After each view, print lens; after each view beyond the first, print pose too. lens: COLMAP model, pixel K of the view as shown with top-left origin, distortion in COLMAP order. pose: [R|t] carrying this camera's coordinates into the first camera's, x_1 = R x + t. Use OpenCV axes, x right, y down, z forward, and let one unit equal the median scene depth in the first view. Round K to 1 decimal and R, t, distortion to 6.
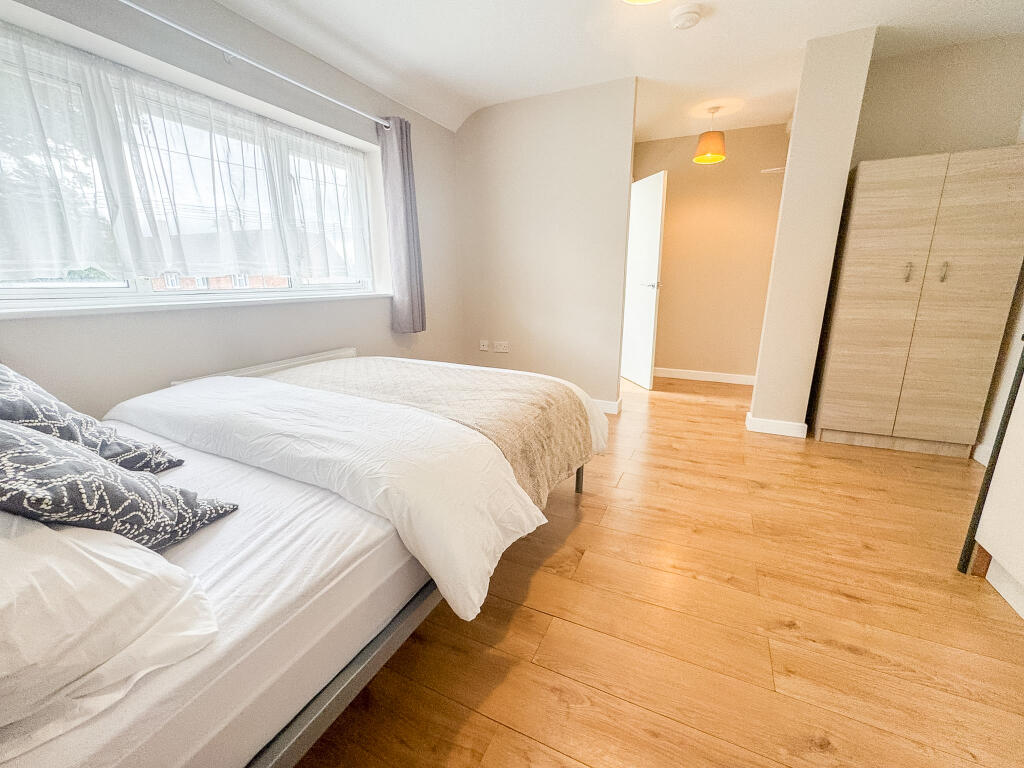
lens RADIAL K [[418.9, 0, 514.0], [0, 418.9, 385.0], [0, 0, 1]] dist [-0.050646, 0.018937]
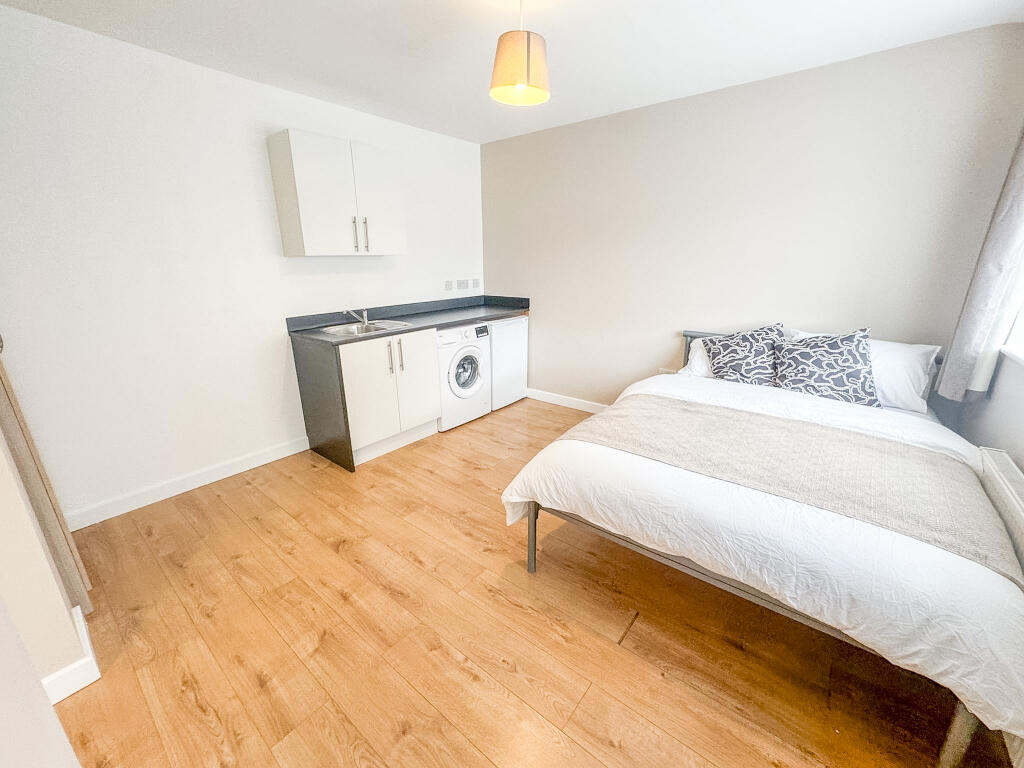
lens RADIAL K [[418.9, 0, 514.0], [0, 418.9, 385.0], [0, 0, 1]] dist [-0.050646, 0.018937]
pose [[-0.974619, -0.052702, 0.217580, 0.030234], [0.068100, 0.856045, 0.512395, -0.709970], [-0.213263, 0.514207, -0.830729, 2.030679]]
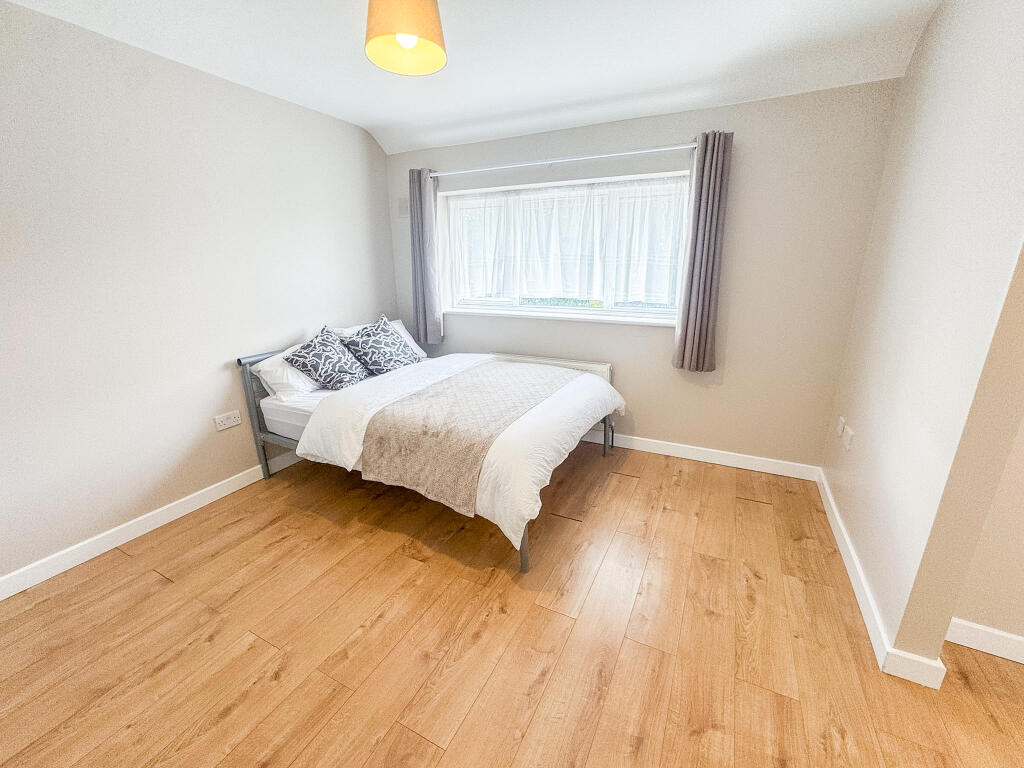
lens RADIAL K [[418.9, 0, 514.0], [0, 418.9, 385.0], [0, 0, 1]] dist [-0.050646, 0.018937]
pose [[-0.023133, 0.290816, -0.956499, 1.192356], [-0.234273, 0.928538, 0.287981, -0.492876], [0.971896, 0.230744, 0.046650, 1.110720]]
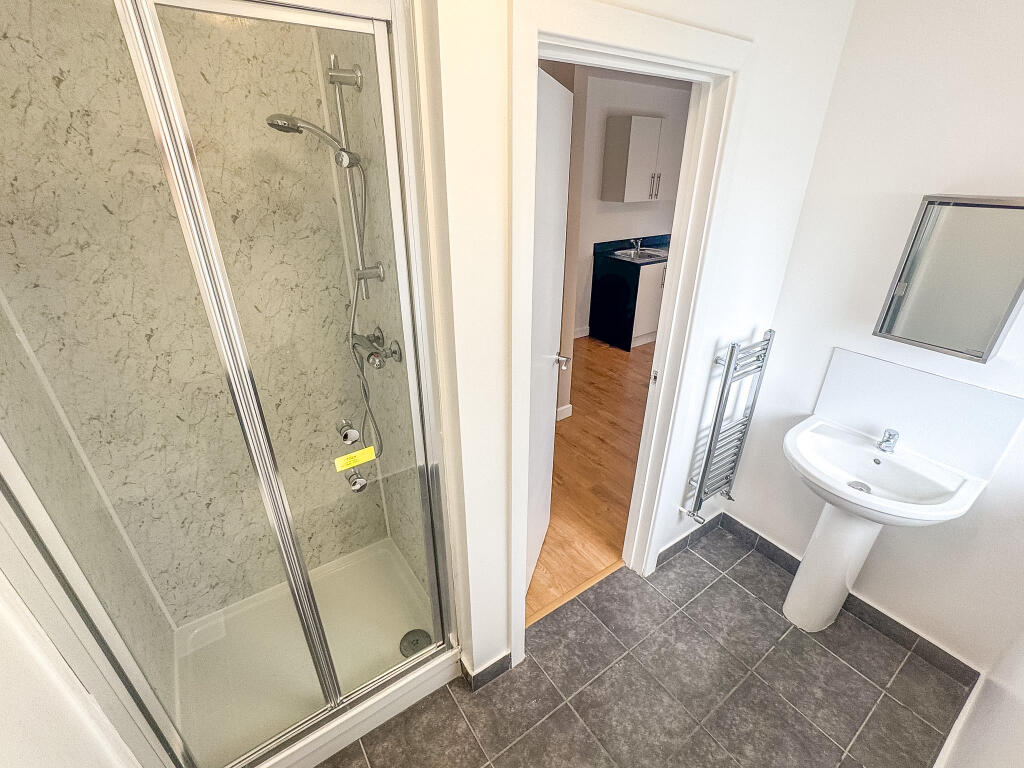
lens RADIAL K [[456.1, 0, 512.0], [0, 456.1, 384.0], [0, 0, 1]] dist [-0.035834, 0.007546]
pose [[-0.867803, -0.216451, 0.447289, 0.357988], [0.125425, 0.775582, 0.618660, -1.257225], [-0.480819, 0.592977, -0.645904, 3.235996]]
